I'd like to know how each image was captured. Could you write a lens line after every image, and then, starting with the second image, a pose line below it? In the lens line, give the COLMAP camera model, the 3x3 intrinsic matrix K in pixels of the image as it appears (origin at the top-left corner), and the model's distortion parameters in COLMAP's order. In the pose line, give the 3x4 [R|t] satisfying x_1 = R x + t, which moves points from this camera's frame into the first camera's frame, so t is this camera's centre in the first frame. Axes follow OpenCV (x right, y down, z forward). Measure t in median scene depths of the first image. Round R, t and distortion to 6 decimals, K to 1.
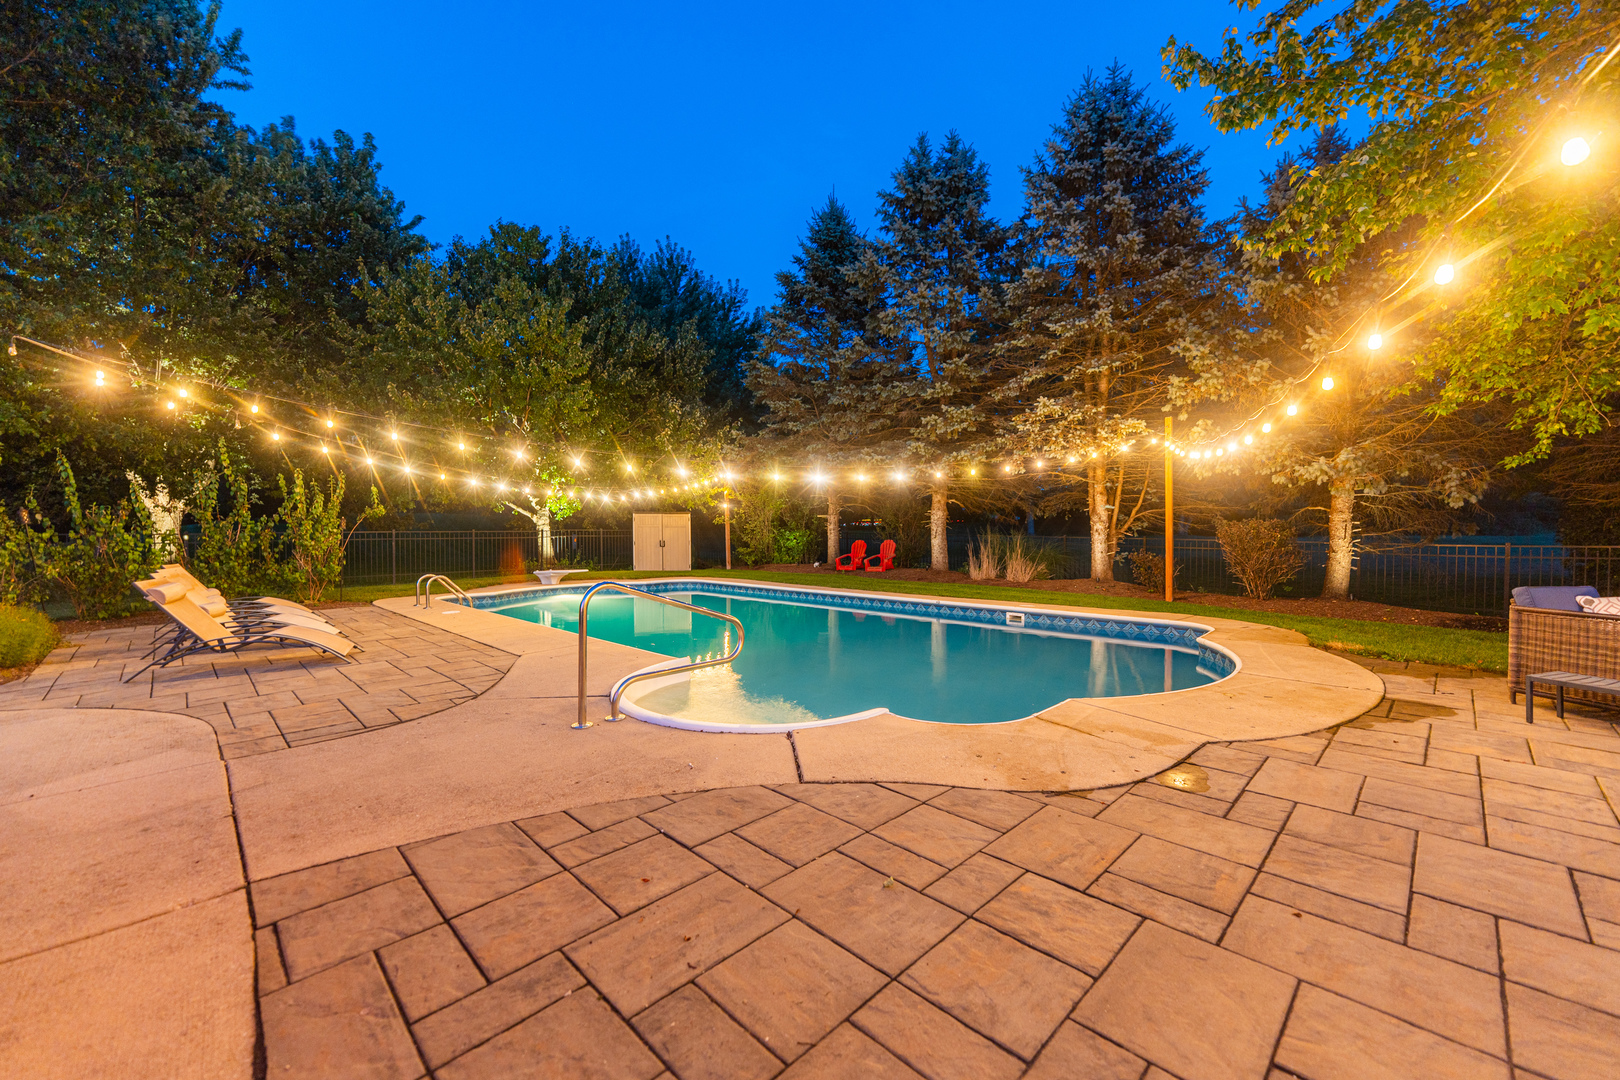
lens RADIAL K [[643.9, 0, 804.4], [0, 643.9, 540.3], [0, 0, 1]] dist [-0.000116, -0.000167]
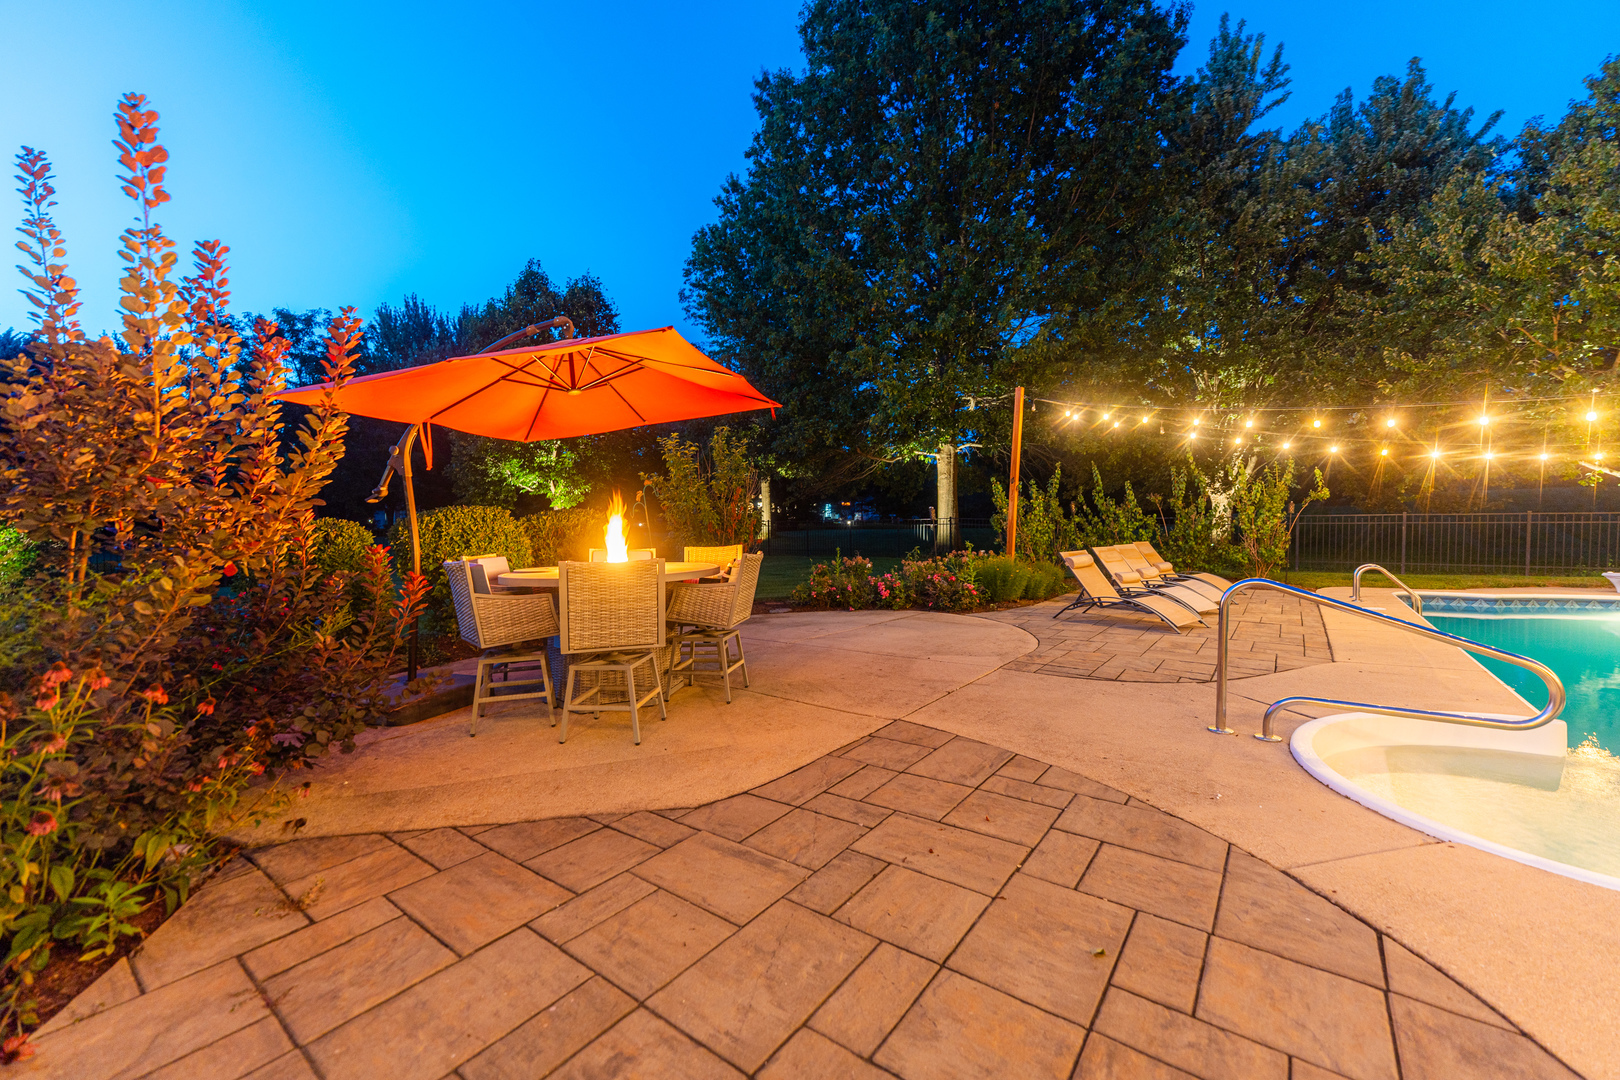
lens RADIAL K [[640.8, 0, 806.0], [0, 640.8, 543.8], [0, 0, 1]] dist [0.001771, -0.000004]
pose [[0.141315, 0.040316, -0.989143, 0.621104], [-0.005404, 0.999187, 0.039953, -0.019551], [0.989950, -0.000301, 0.141418, 0.360862]]
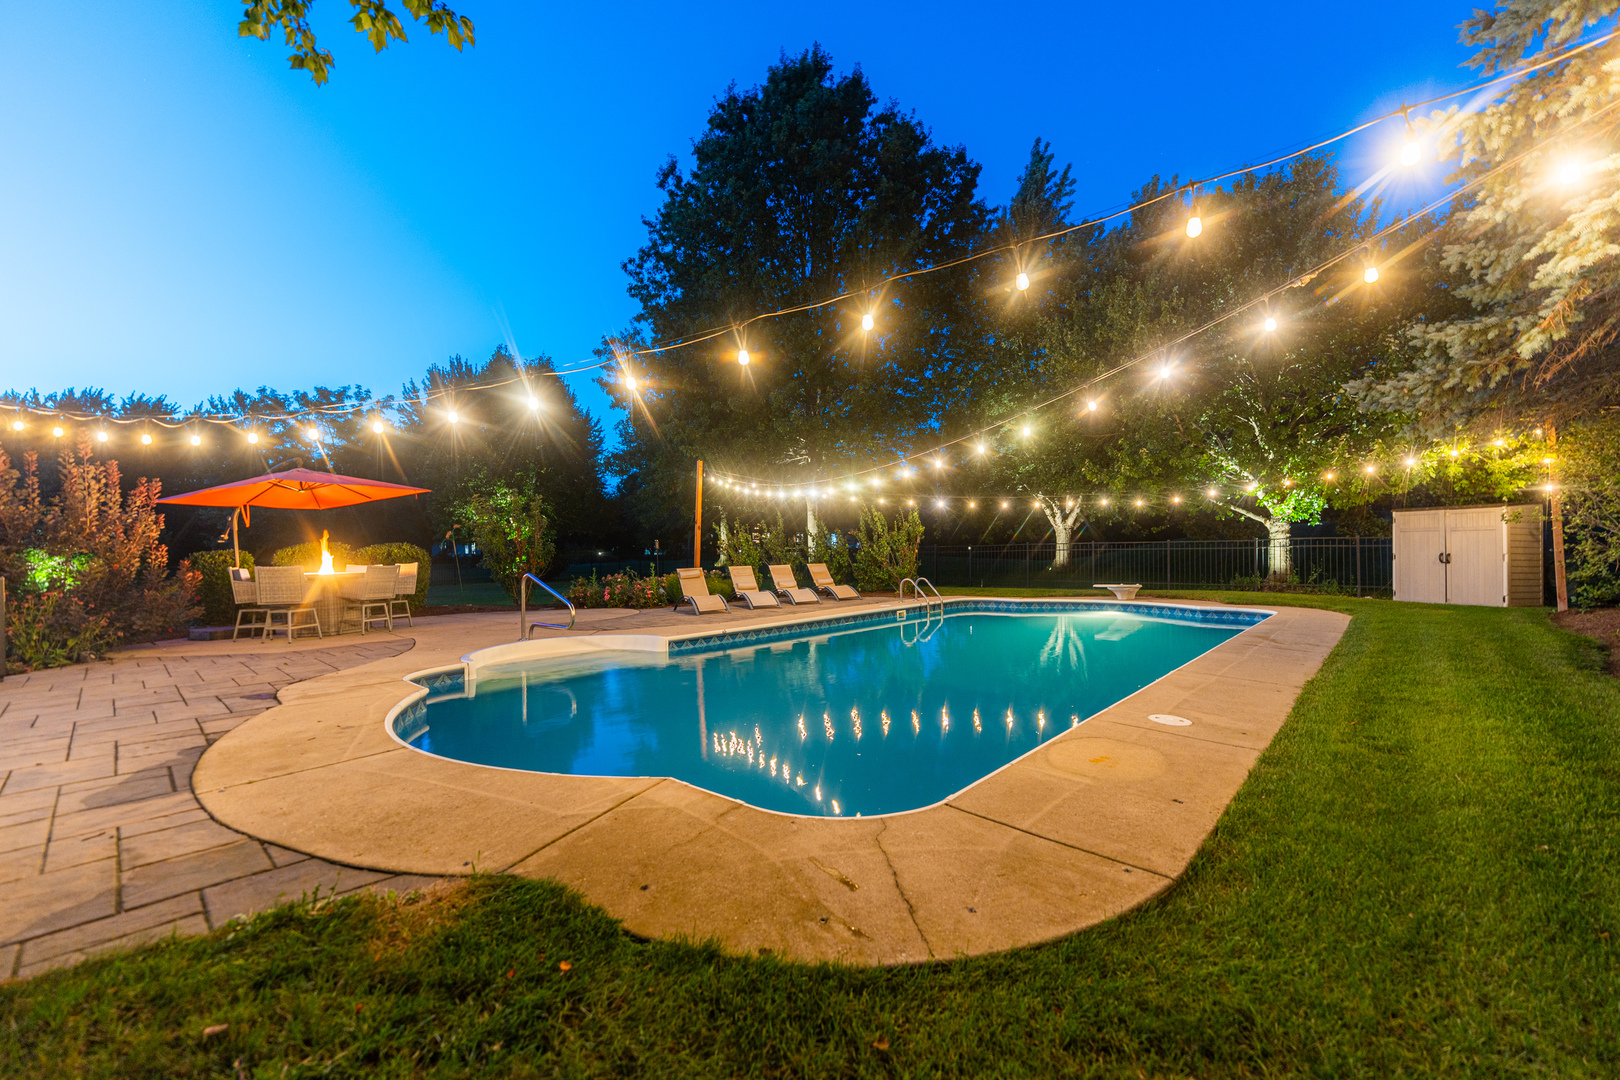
lens RADIAL K [[640.8, 0, 806.0], [0, 640.8, 543.8], [0, 0, 1]] dist [0.001771, -0.000004]
pose [[0.048481, -0.004082, -0.998816, 2.408501], [-0.000776, 0.999991, -0.004125, -0.034745], [0.998824, 0.000975, 0.048477, 2.403747]]
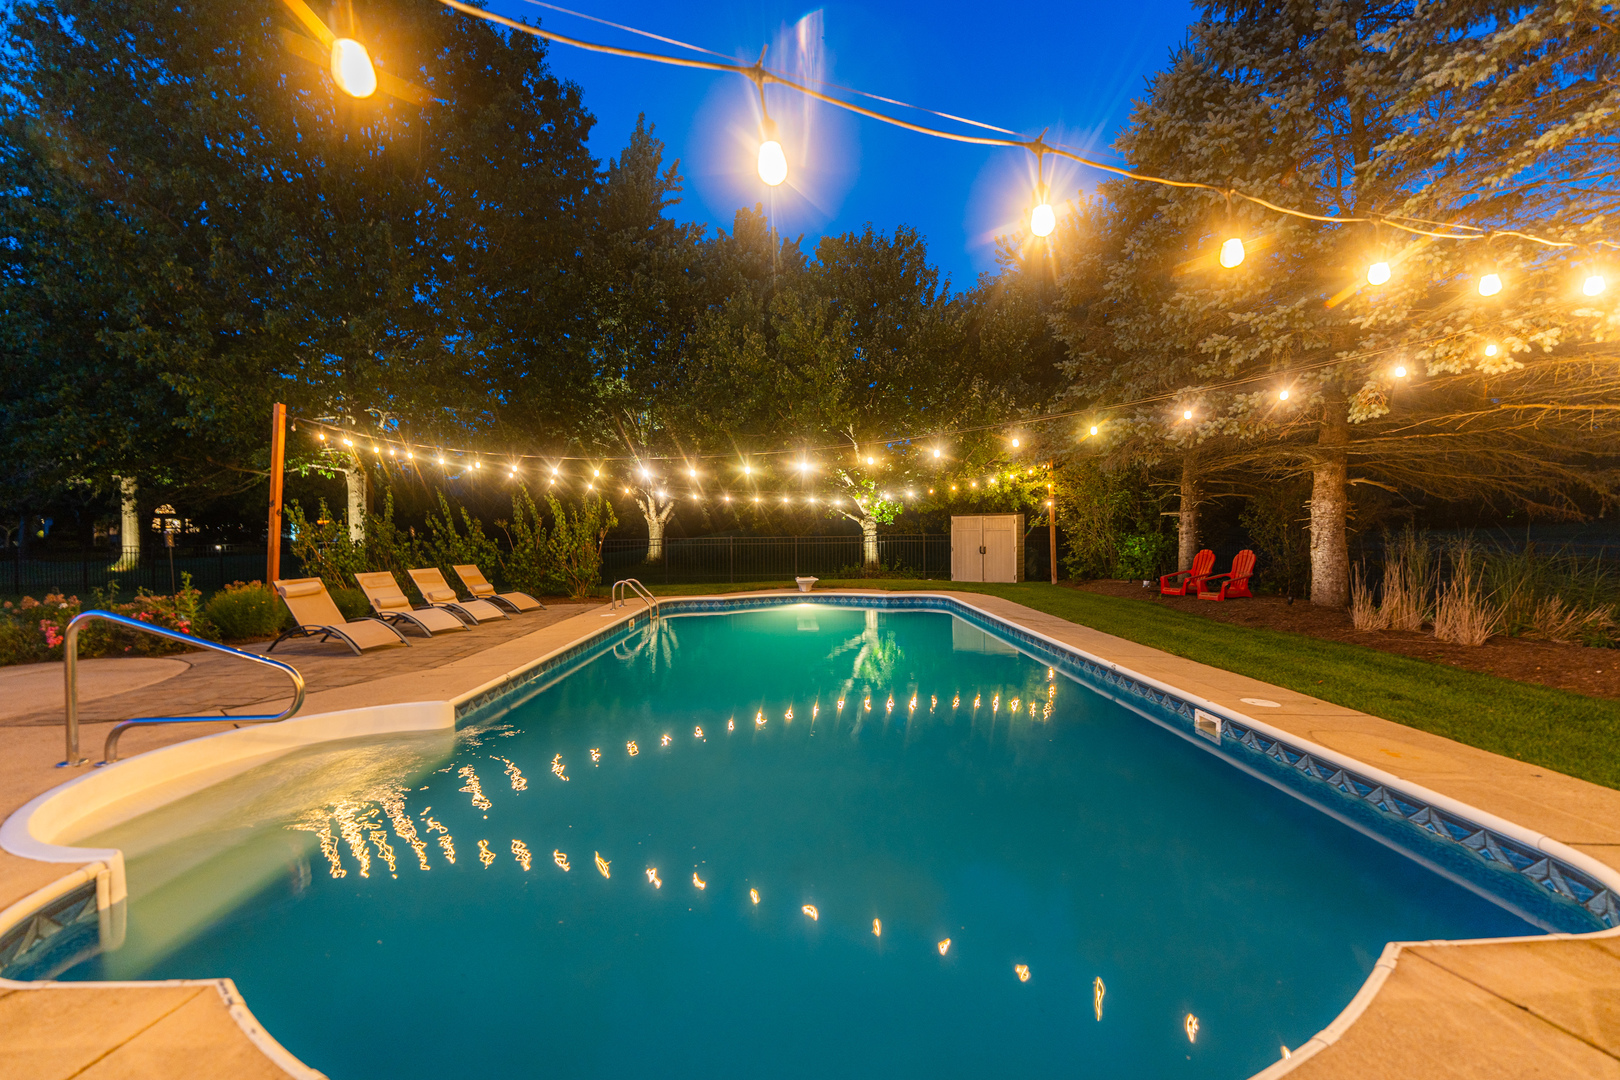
lens RADIAL K [[643.9, 0, 804.4], [0, 643.9, 540.3], [0, 0, 1]] dist [-0.000116, -0.000167]
pose [[0.719175, 0.002044, -0.694826, 1.389064], [-0.002149, 0.999997, 0.000718, -0.050854], [0.694825, 0.000977, 0.719178, 1.395733]]
